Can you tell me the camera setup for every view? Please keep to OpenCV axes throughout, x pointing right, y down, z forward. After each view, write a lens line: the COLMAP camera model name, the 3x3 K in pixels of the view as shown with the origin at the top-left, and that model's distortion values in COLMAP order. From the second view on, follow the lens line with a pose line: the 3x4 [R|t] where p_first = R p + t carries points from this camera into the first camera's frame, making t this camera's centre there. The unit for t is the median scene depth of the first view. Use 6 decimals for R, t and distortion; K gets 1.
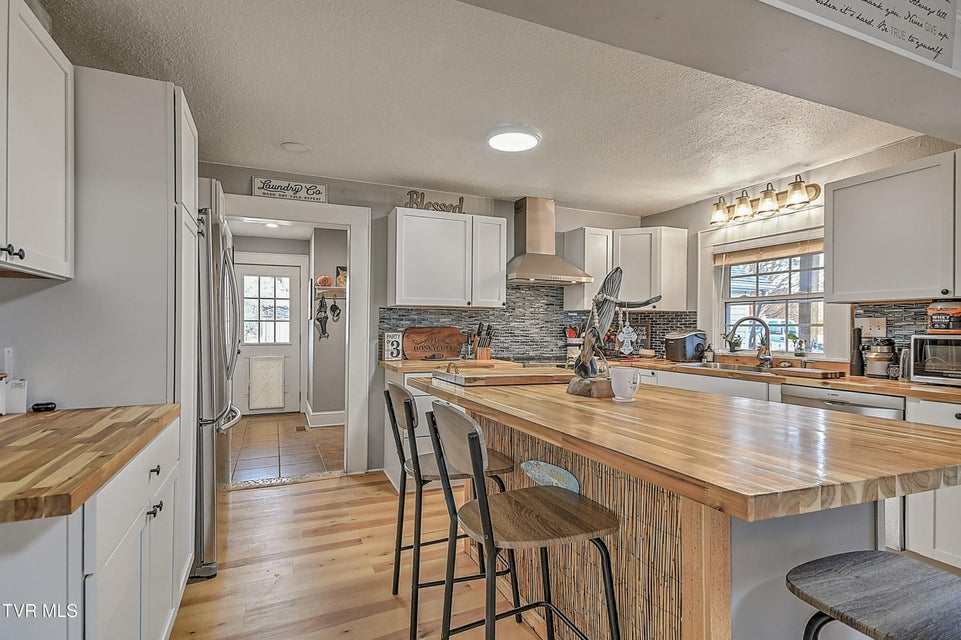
lens RADIAL K [[467.5, 0, 537.5], [0, 467.5, 332.2], [0, 0, 1]] dist [0.000006, 0.000488]
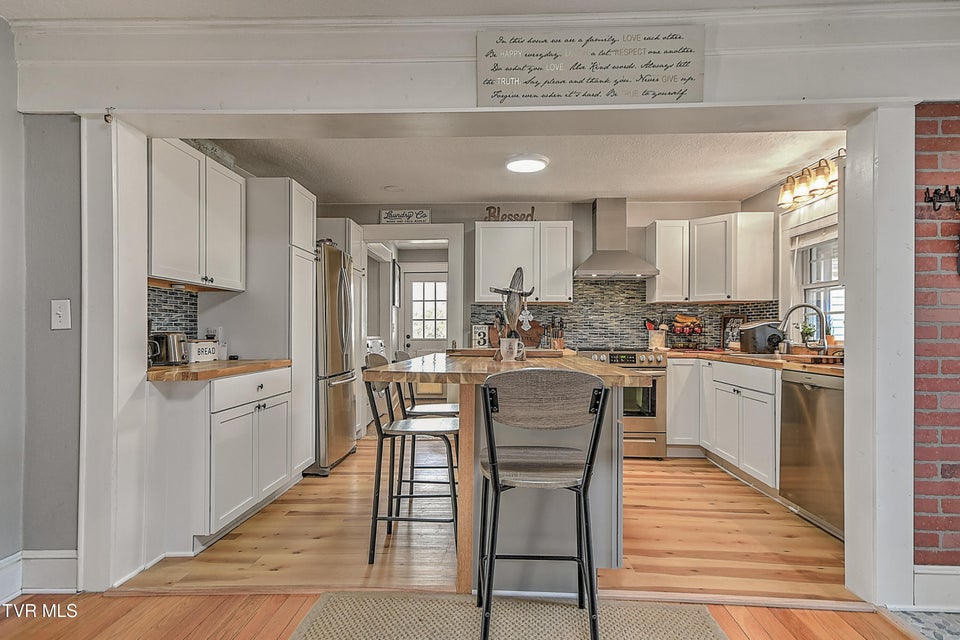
lens RADIAL K [[460.3, 0, 478.5], [0, 460.3, 330.0], [0, 0, 1]] dist [0.010750, 0.000299]
pose [[0.910438, -0.002067, -0.413641, 0.188484], [0.002557, 0.999997, 0.000629, 0.013534], [0.413639, -0.001630, 0.910440, -0.090547]]
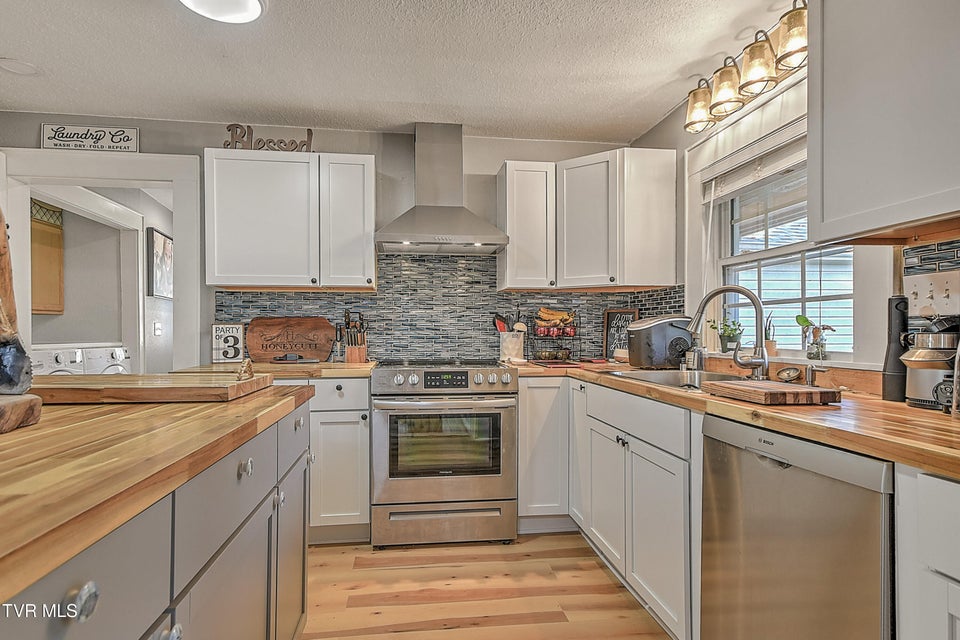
lens RADIAL K [[608.9, 0, 401.0], [0, 608.9, 331.8], [0, 0, 1]] dist [0.018368, 0.001772]
pose [[0.963148, -0.006027, -0.268903, 0.215082], [0.006965, 0.999973, 0.002533, 0.011966], [0.268880, -0.004313, 0.963164, 0.164382]]
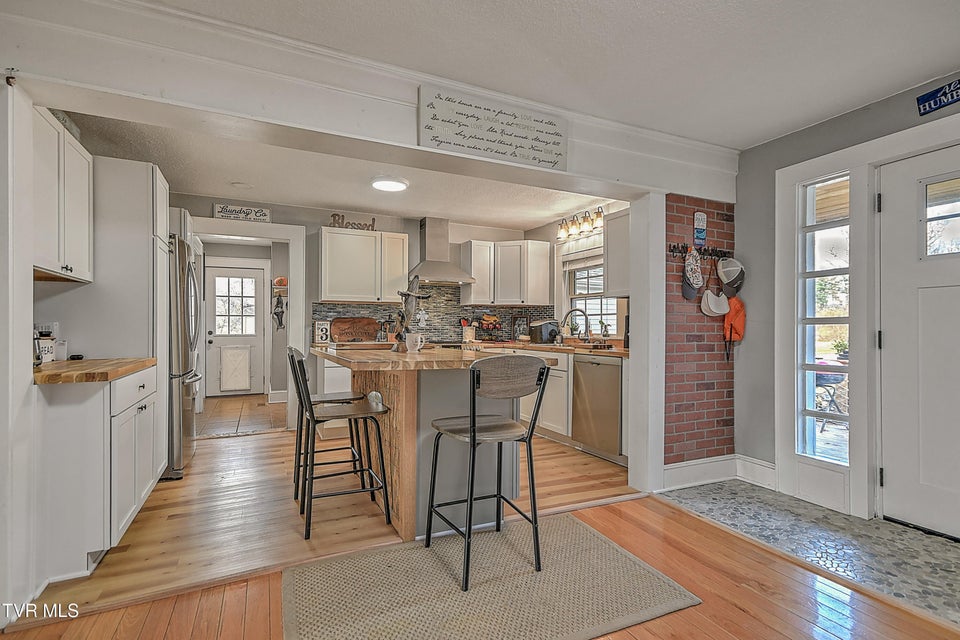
lens RADIAL K [[401.7, 0, 472.8], [0, 401.7, 328.3], [0, 0, 1]] dist [-0.000351, -0.000434]
pose [[0.999973, -0.000455, 0.007394, 0.109965], [0.000406, 0.999978, 0.006633, 0.012913], [-0.007397, -0.006629, 0.999951, -0.136940]]
